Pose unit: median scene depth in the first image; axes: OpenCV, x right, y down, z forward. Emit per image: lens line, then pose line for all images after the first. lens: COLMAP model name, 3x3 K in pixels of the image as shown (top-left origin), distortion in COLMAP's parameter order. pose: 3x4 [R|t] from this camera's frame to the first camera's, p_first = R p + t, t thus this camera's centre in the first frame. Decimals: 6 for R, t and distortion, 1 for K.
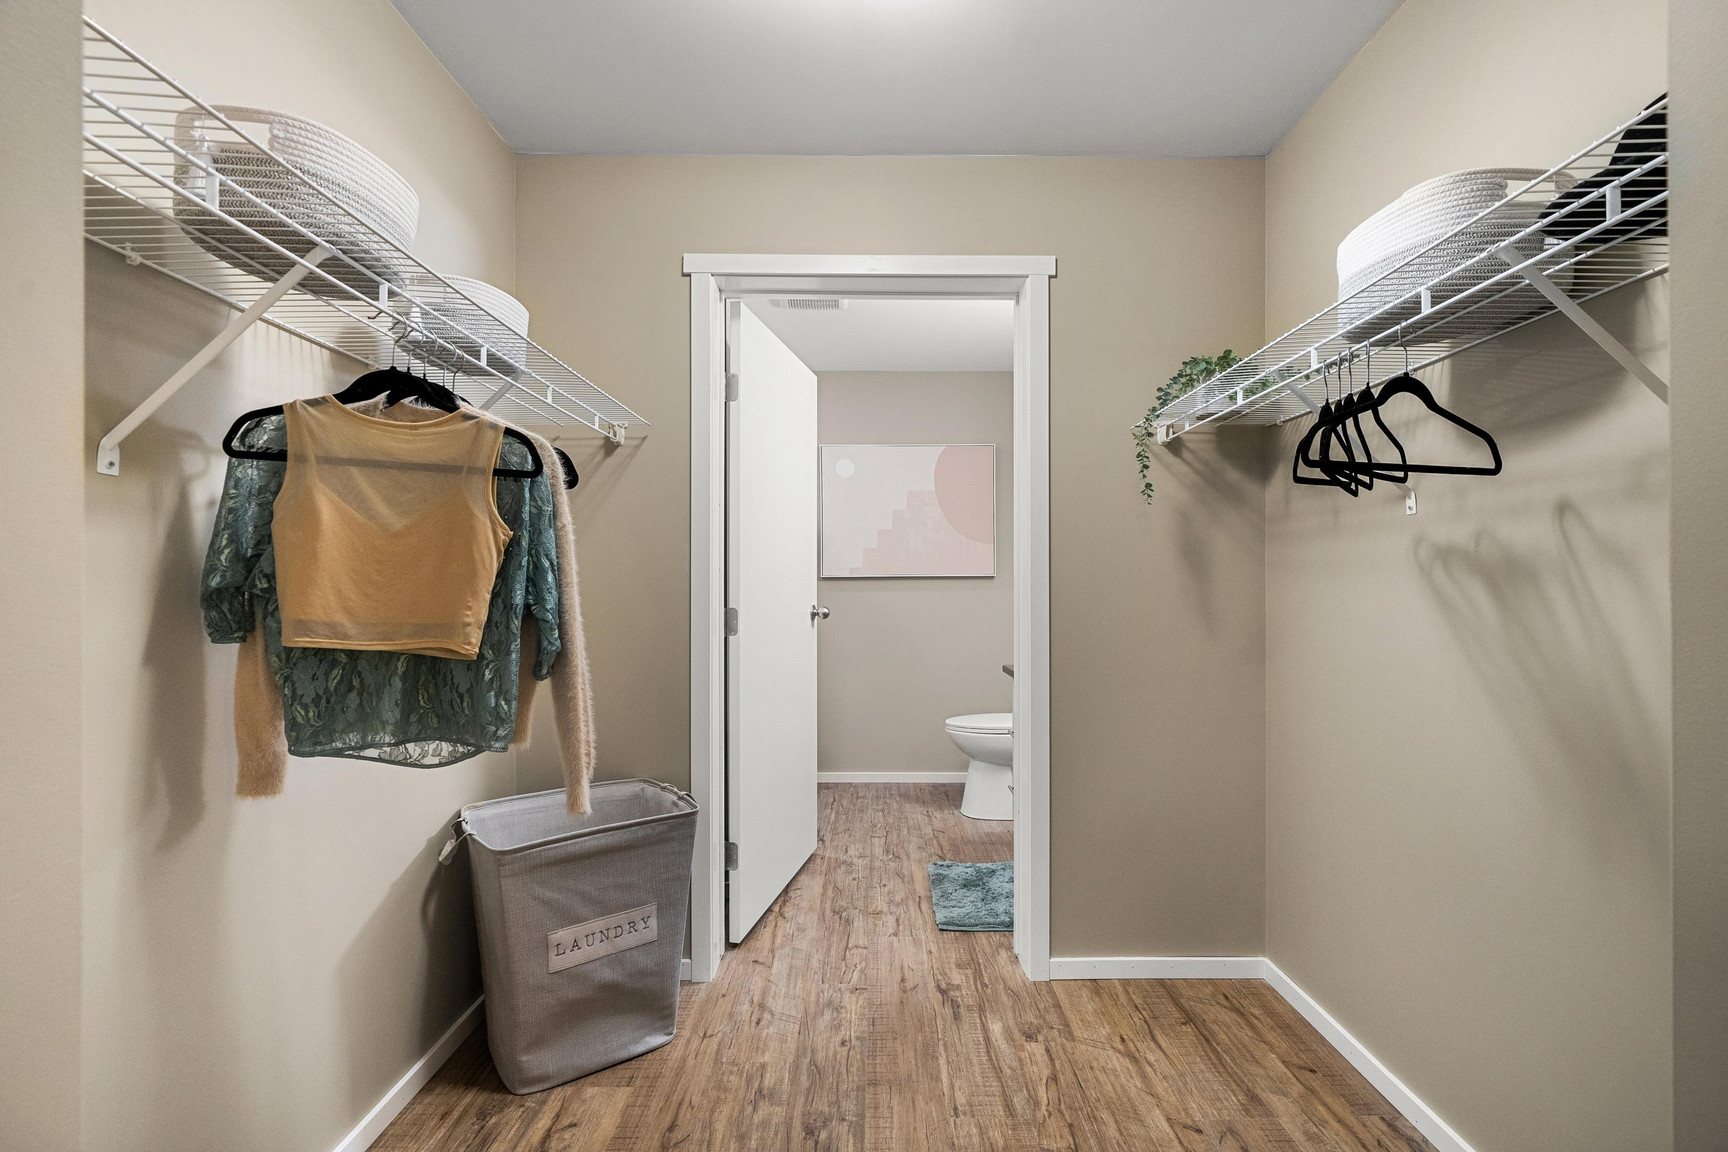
lens RADIAL K [[778.5, 0, 867.9], [0, 778.5, 581.5], [0, 0, 1]] dist [-0.002615, 0.000176]
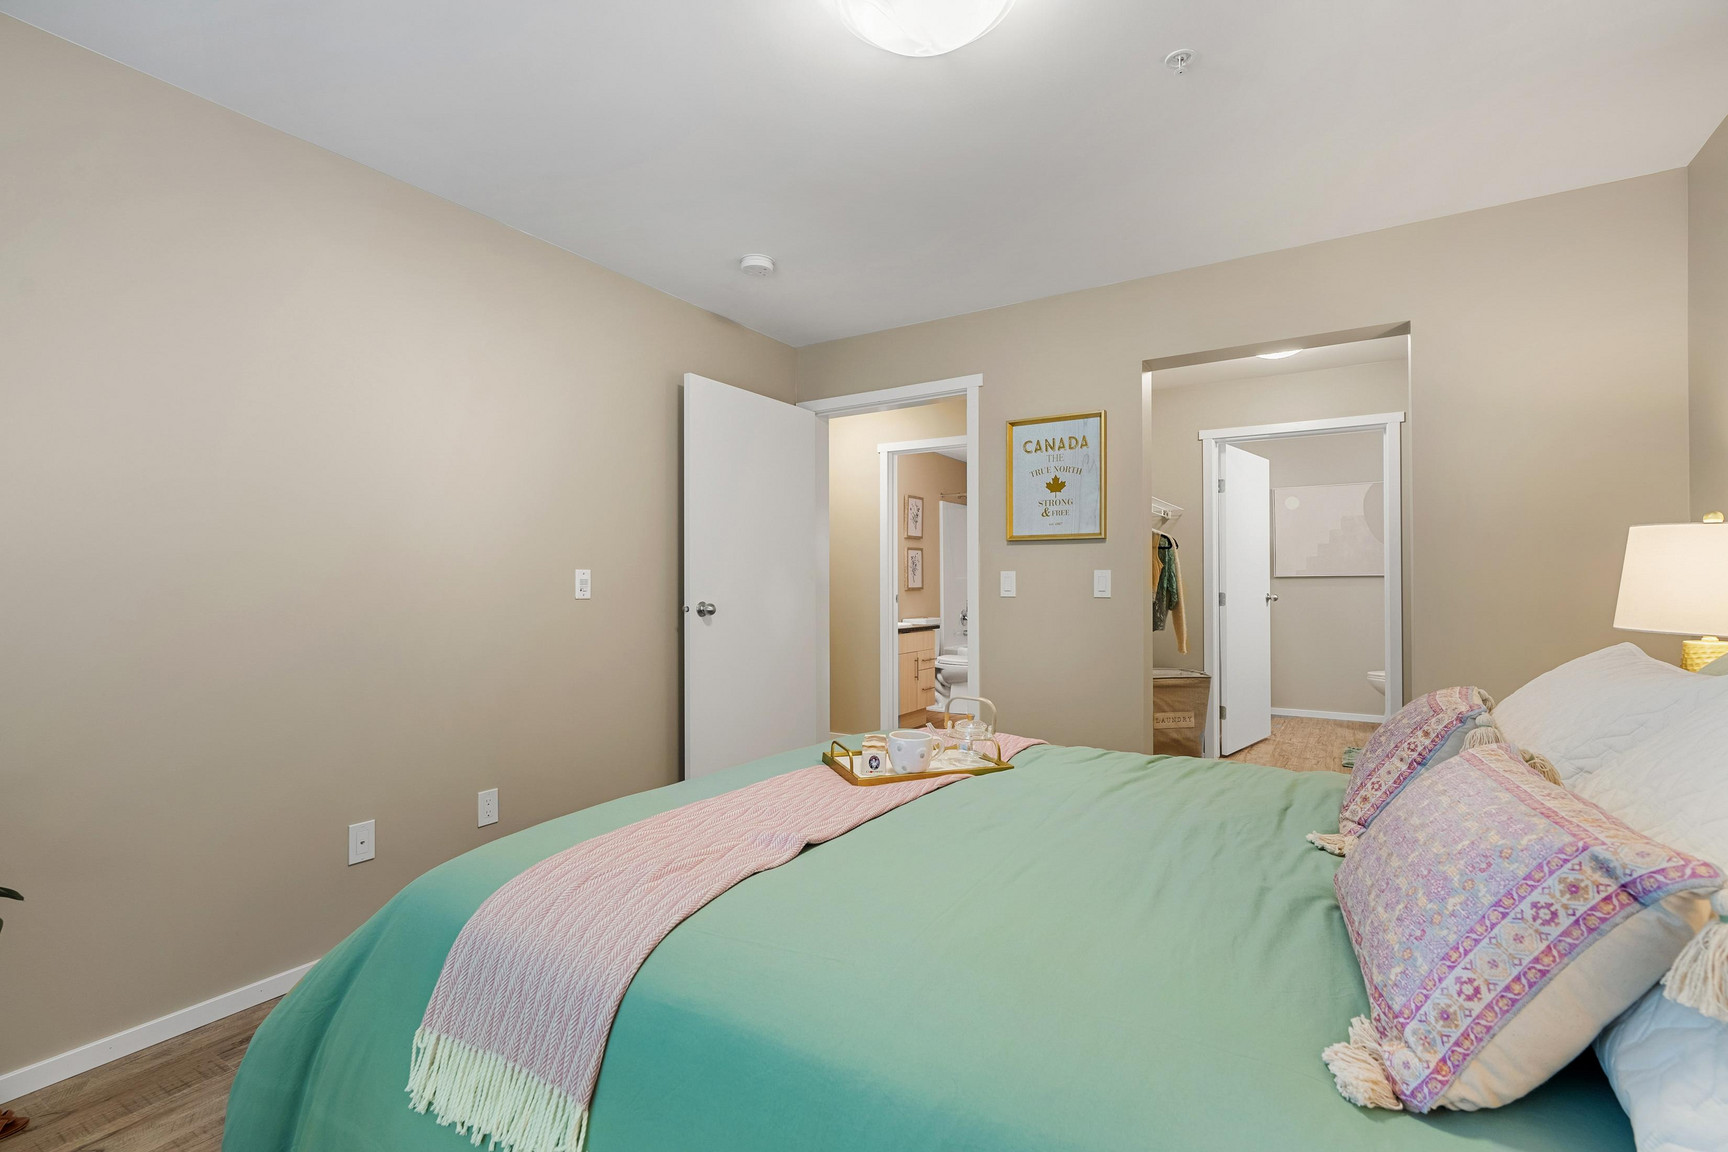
lens RADIAL K [[778.5, 0, 872.6], [0, 778.5, 582.0], [0, 0, 1]] dist [-0.002615, 0.000176]
pose [[0.853474, -0.004952, -0.521111, 0.115017], [0.005884, 0.999983, 0.000134, 0.000244], [0.521102, -0.003180, 0.853489, -1.310598]]
